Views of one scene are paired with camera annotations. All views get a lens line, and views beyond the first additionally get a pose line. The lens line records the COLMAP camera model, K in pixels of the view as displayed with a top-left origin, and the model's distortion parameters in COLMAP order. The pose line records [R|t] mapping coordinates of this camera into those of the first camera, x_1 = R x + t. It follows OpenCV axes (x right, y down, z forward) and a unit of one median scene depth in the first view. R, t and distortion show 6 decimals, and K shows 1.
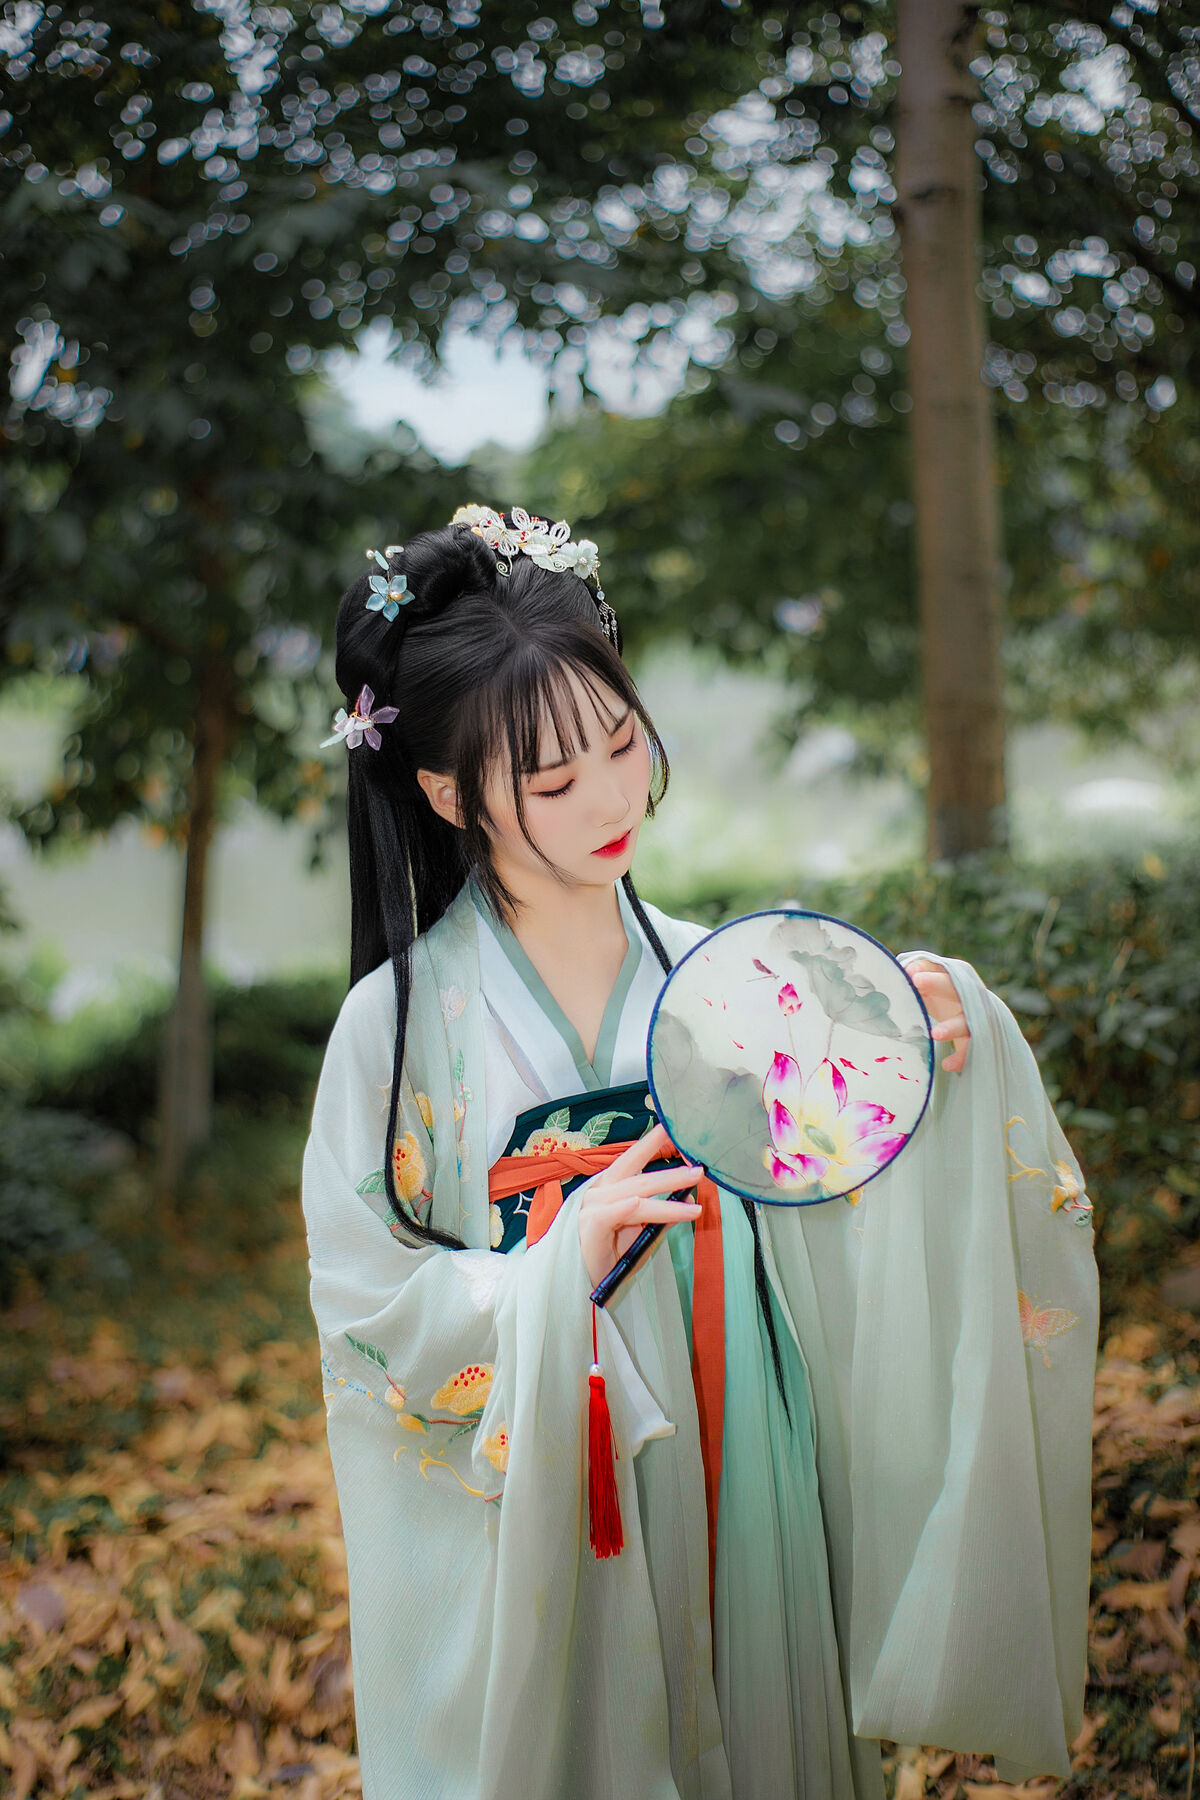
lens RADIAL K [[2493.2, 0, 596.5], [0, 2493.2, 837.4], [0, 0, 1]] dist [-0.035189, -0.022857]
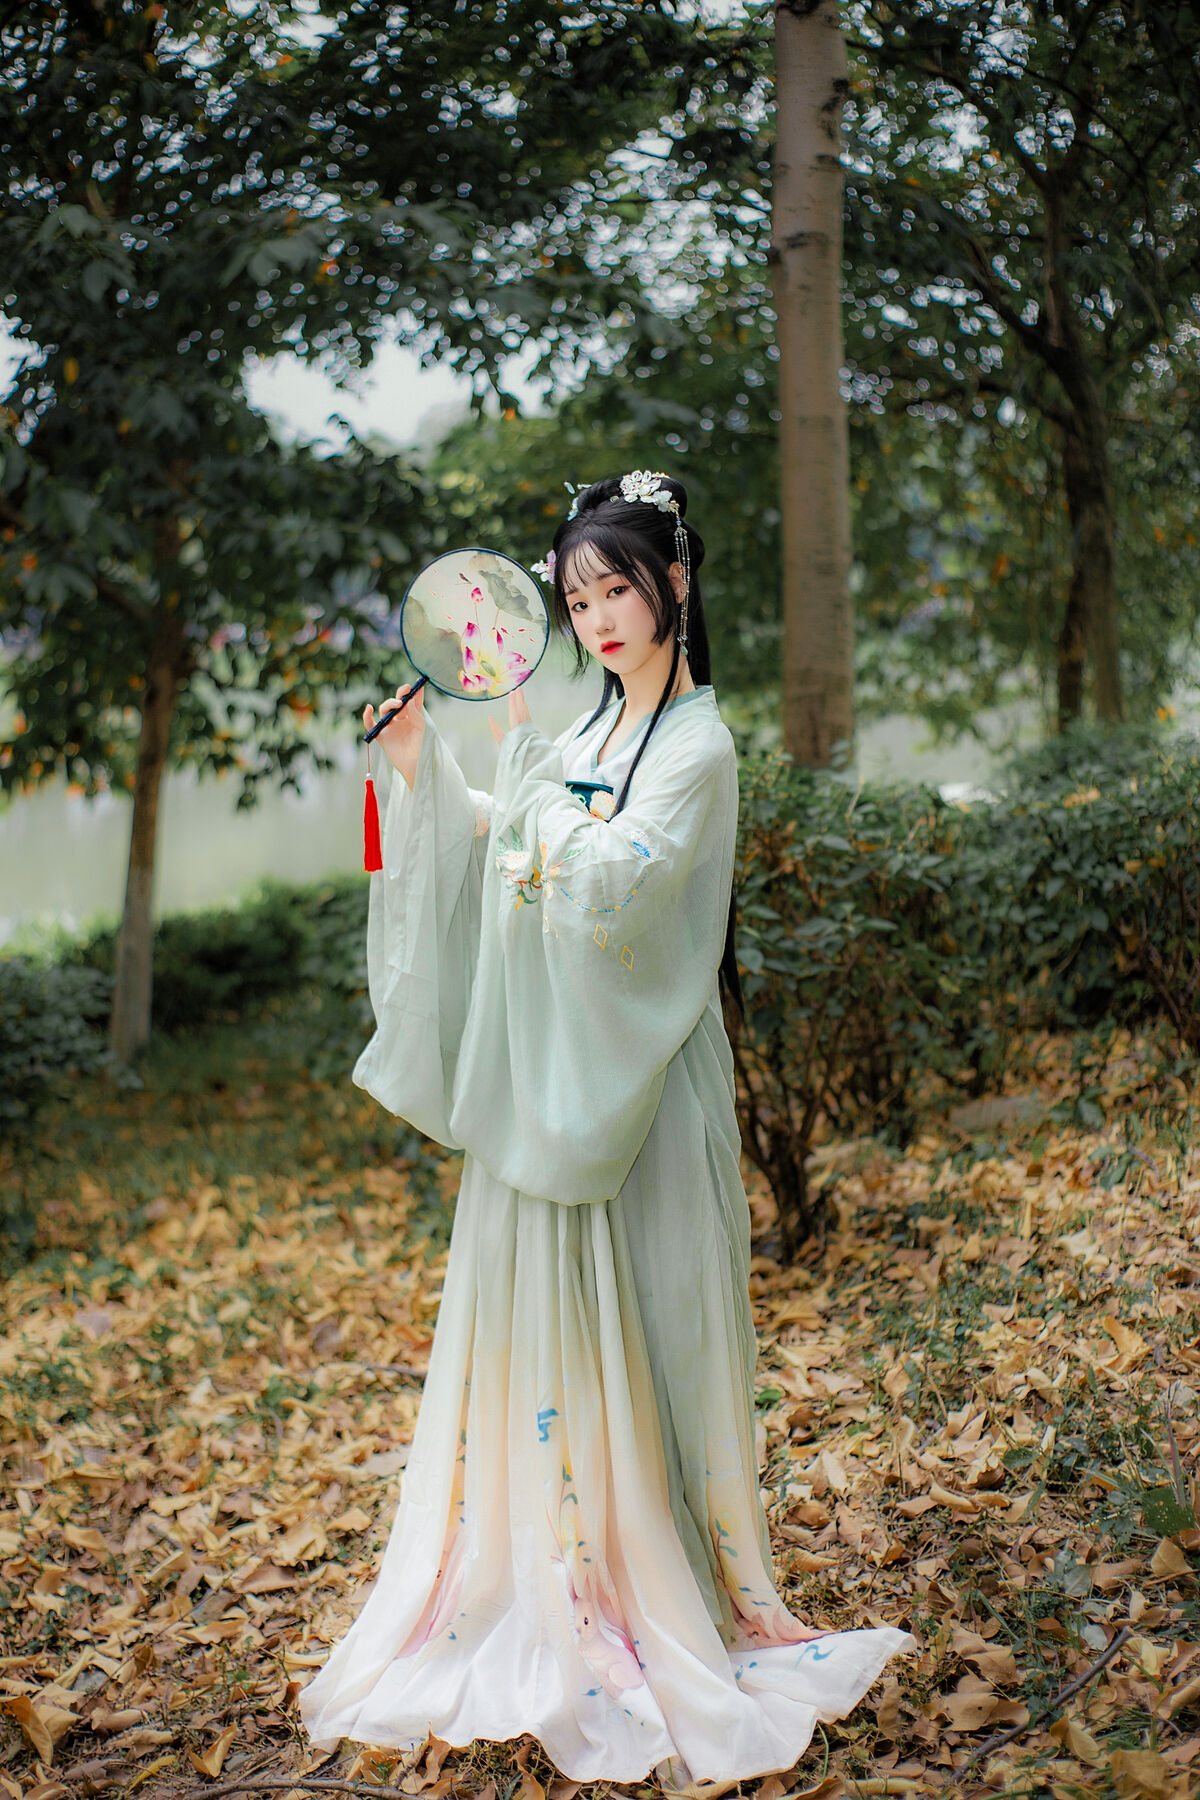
lens RADIAL K [[2630.0, 0, 521.3], [0, 2630.0, 957.7], [0, 0, 1]] dist [-0.092061, -0.000594]
pose [[0.999209, 0.026253, 0.029868, -0.024175], [-0.027317, 0.998986, 0.035788, 0.038036], [-0.028898, -0.036576, 0.998913, -0.229784]]
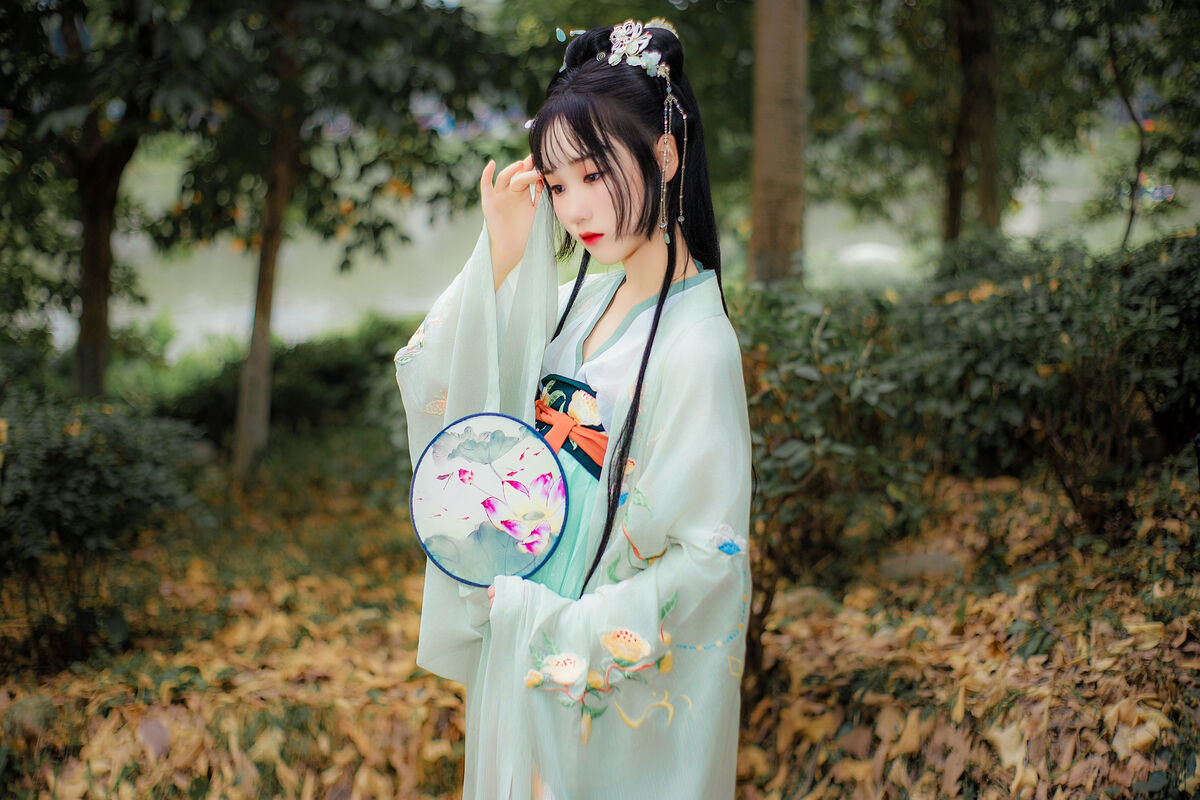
lens RADIAL K [[1652.3, 0, 603.1], [0, 1652.3, 387.8], [0, 0, 1]] dist [-0.032160, -0.058735]
pose [[0.997576, 0.050102, 0.048298, -0.001937], [-0.053527, 0.995934, 0.072455, 0.002520], [-0.044471, -0.074864, 0.996202, -0.013224]]
